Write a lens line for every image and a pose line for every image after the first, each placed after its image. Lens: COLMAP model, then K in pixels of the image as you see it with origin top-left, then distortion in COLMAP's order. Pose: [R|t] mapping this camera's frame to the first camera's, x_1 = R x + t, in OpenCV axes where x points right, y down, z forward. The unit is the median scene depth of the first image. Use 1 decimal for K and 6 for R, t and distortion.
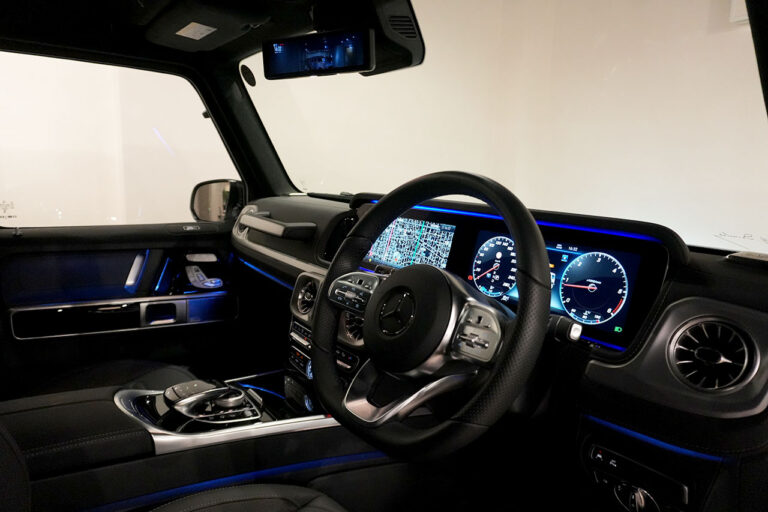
lens RADIAL K [[518.5, 0, 379.3], [0, 518.5, 256.3], [0, 0, 1]] dist [-0.044699, 0.030617]
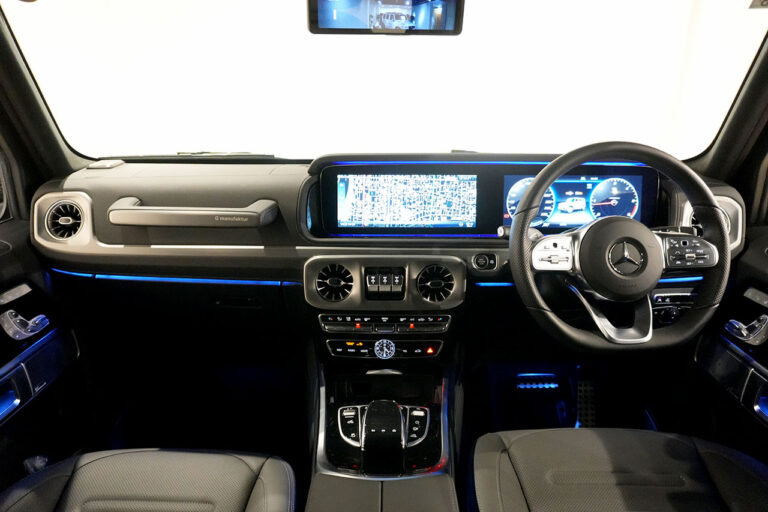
lens RADIAL K [[518.5, 0, 379.3], [0, 518.5, 256.3], [0, 0, 1]] dist [-0.044699, 0.030617]
pose [[0.592192, -0.316948, 0.740845, -0.903528], [0.155797, 0.947083, 0.280645, -0.248832], [-0.790592, -0.050774, 0.610235, 0.478303]]
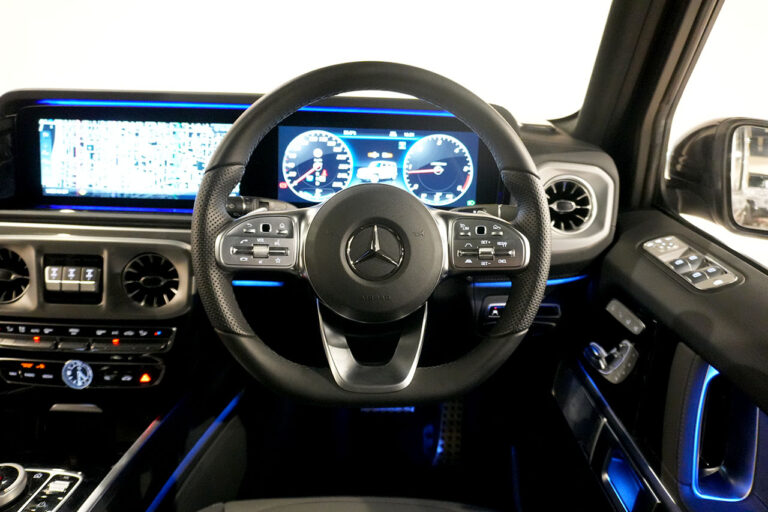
lens RADIAL K [[518.5, 0, 379.3], [0, 518.5, 256.3], [0, 0, 1]] dist [-0.044699, 0.030617]
pose [[0.576969, -0.326532, 0.748655, -0.393334], [0.121133, 0.940681, 0.316932, -0.095762], [-0.807734, -0.092173, 0.582297, 0.360542]]
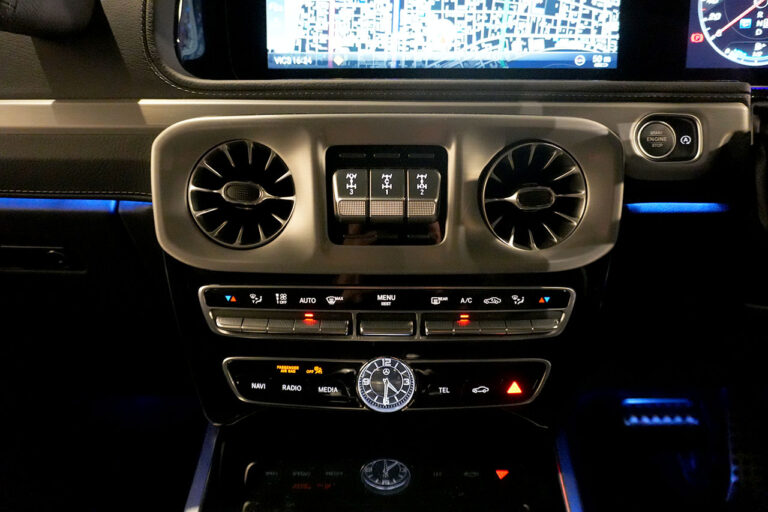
lens RADIAL K [[518.5, 0, 379.3], [0, 518.5, 256.3], [0, 0, 1]] dist [-0.044699, 0.030617]
pose [[0.595873, -0.338984, 0.728028, -0.397311], [0.157650, 0.938283, 0.307850, 0.038122], [-0.787452, -0.068666, 0.612539, 0.903390]]
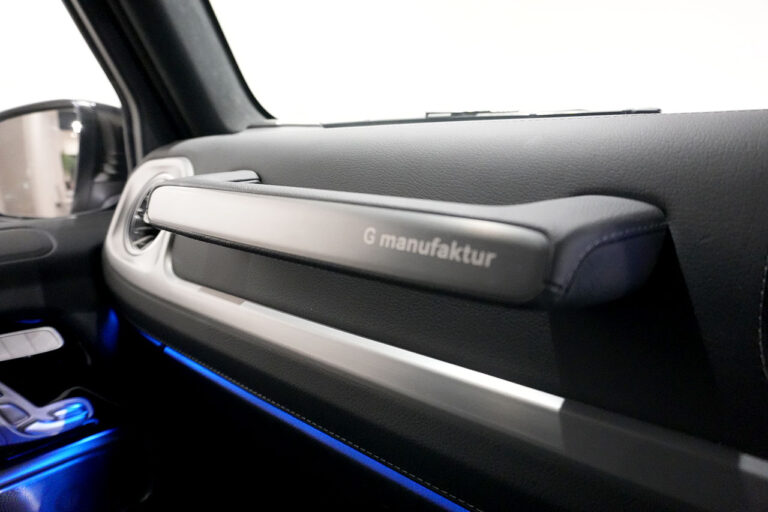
lens RADIAL K [[518.5, 0, 379.3], [0, 518.5, 256.3], [0, 0, 1]] dist [-0.044699, 0.030617]
pose [[0.966173, -0.096214, 0.239273, -0.349199], [0.084132, 0.994632, 0.060233, -0.082295], [-0.243784, -0.038065, 0.969082, 1.149917]]
